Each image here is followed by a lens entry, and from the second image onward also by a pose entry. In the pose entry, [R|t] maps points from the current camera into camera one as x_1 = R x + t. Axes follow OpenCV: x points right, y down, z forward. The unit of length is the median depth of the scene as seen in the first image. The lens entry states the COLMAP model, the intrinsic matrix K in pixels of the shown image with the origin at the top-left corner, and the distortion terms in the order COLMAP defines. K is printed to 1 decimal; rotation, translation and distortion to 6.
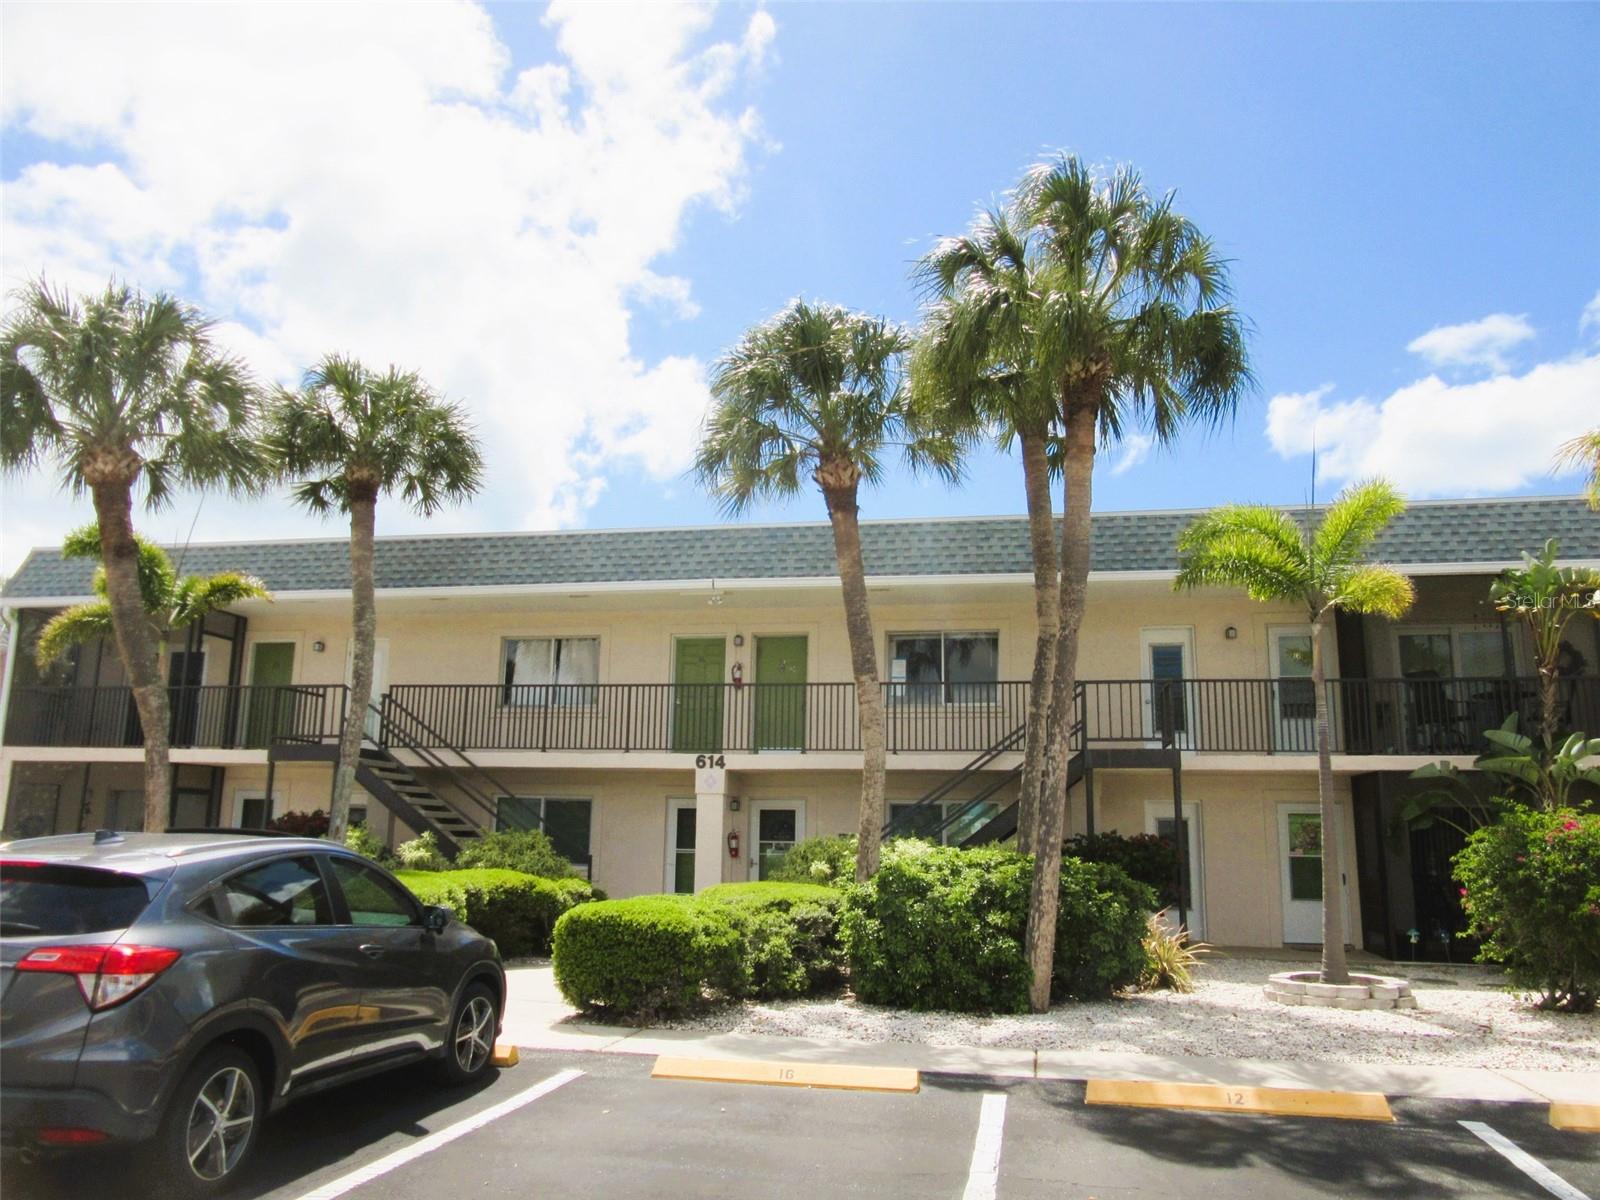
lens RADIAL K [[1194.8, 0, 800.0], [0, 1194.8, 600.0], [0, 0, 1]] dist [-0.054072, 0.002758]
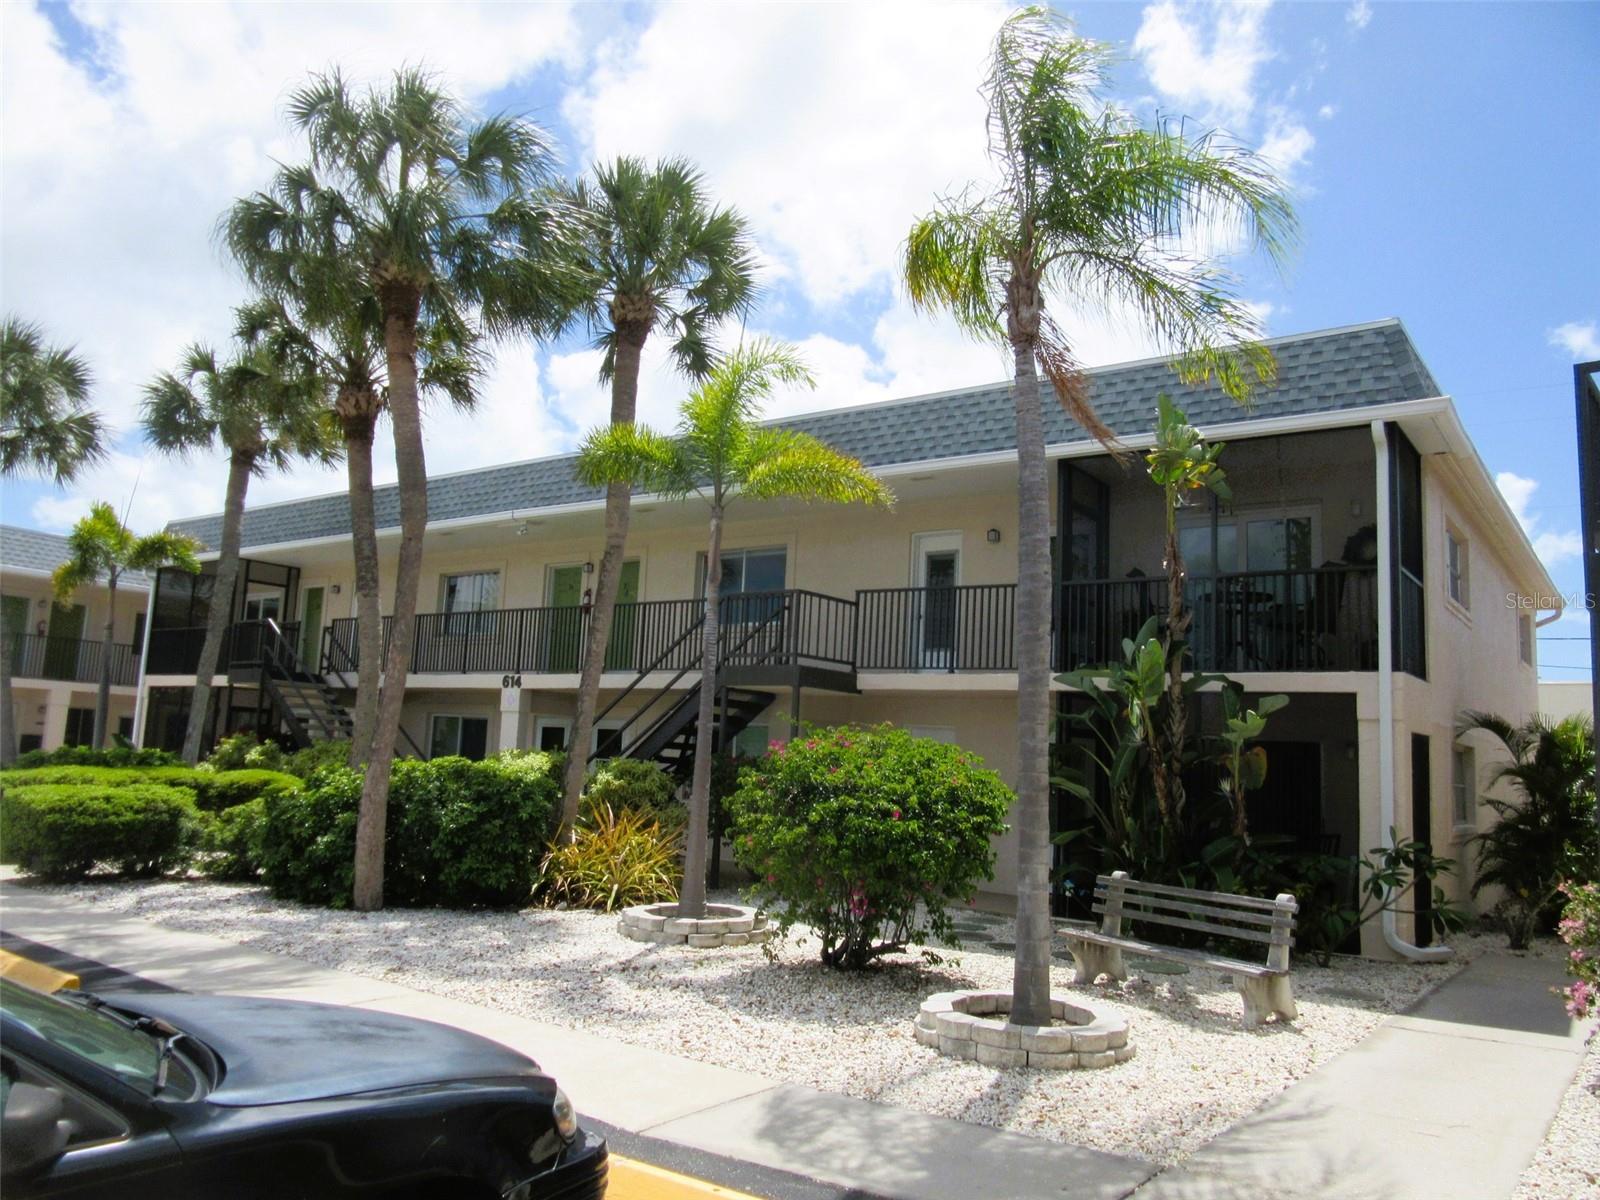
lens RADIAL K [[1194.8, 0, 800.0], [0, 1194.8, 600.0], [0, 0, 1]] dist [-0.054072, 0.002758]
pose [[0.912222, -0.034521, -0.408239, 0.572792], [0.061758, 0.996644, 0.053723, 0.020059], [0.405015, -0.074220, 0.911293, 0.128969]]
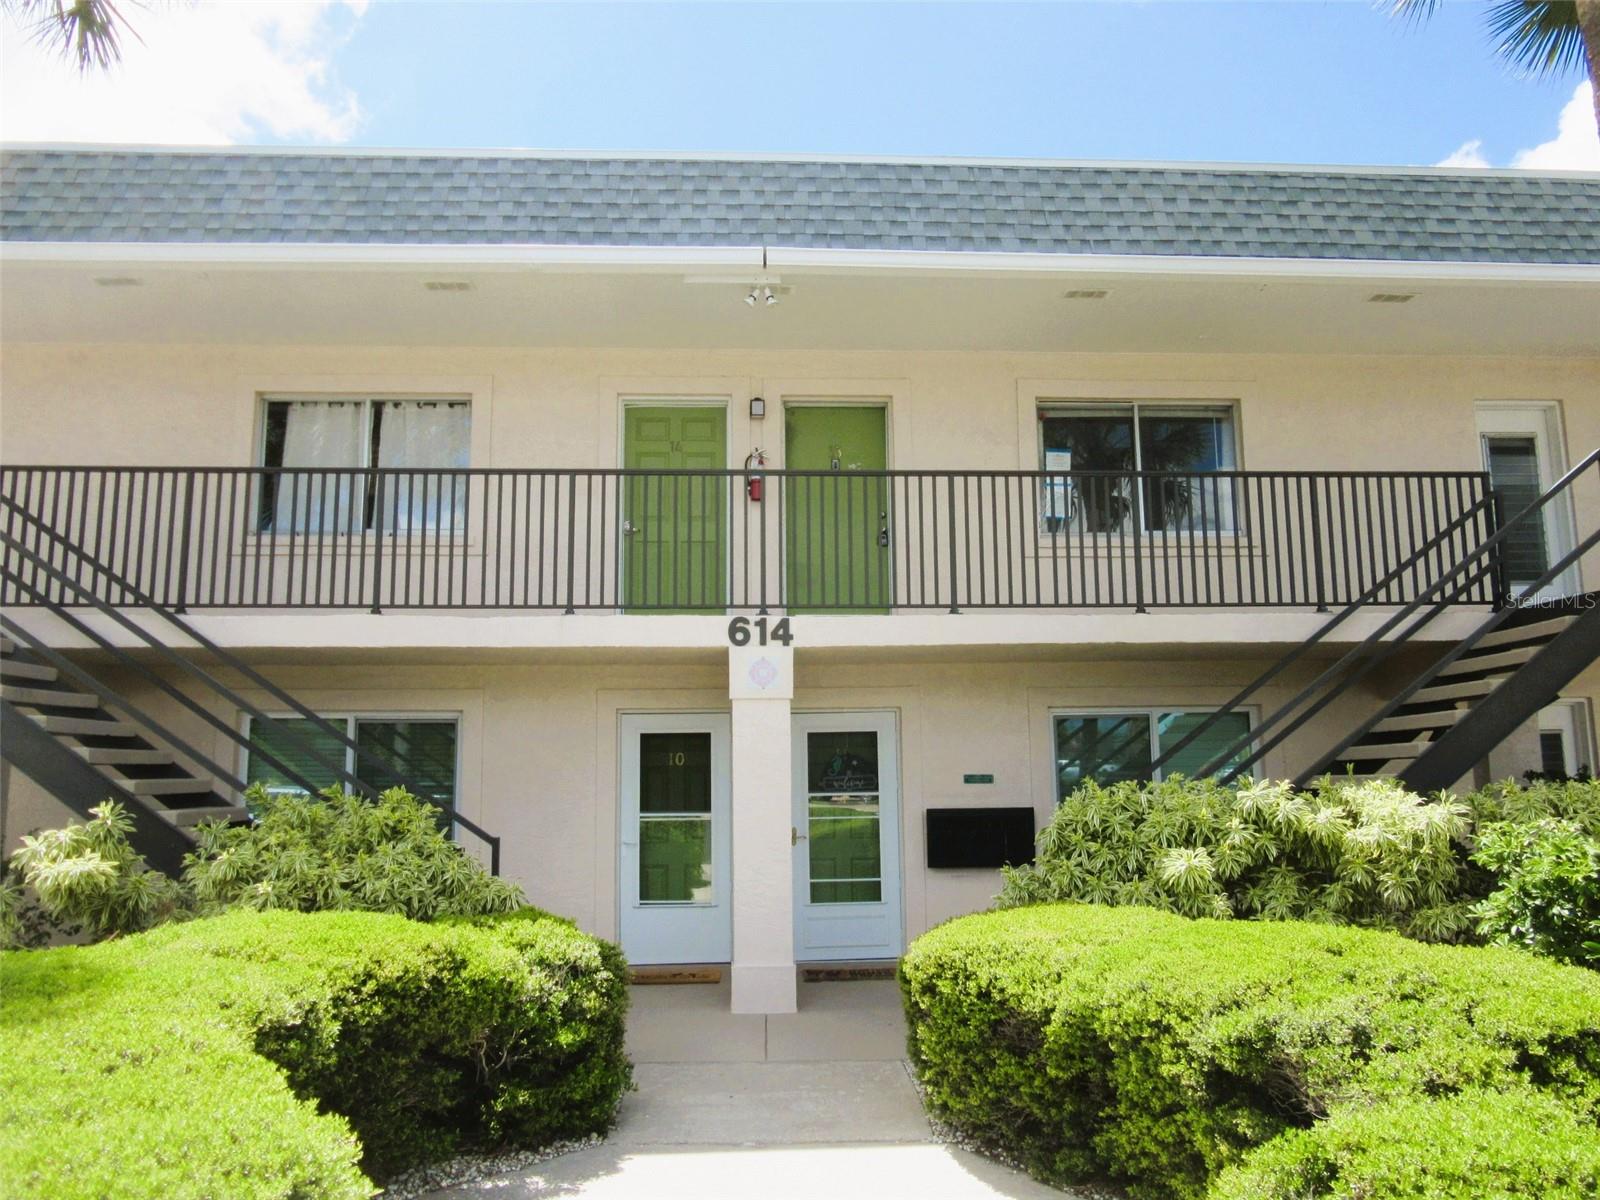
lens RADIAL K [[1278.7, 0, 805.0], [0, 1278.7, 578.5], [0, 0, 1]] dist [-0.006432, 0.007914]
pose [[0.975070, 0.012543, 0.221542, -0.162210], [-0.024084, 0.998485, 0.049471, 0.085002], [-0.220586, -0.053573, 0.973895, 0.483291]]
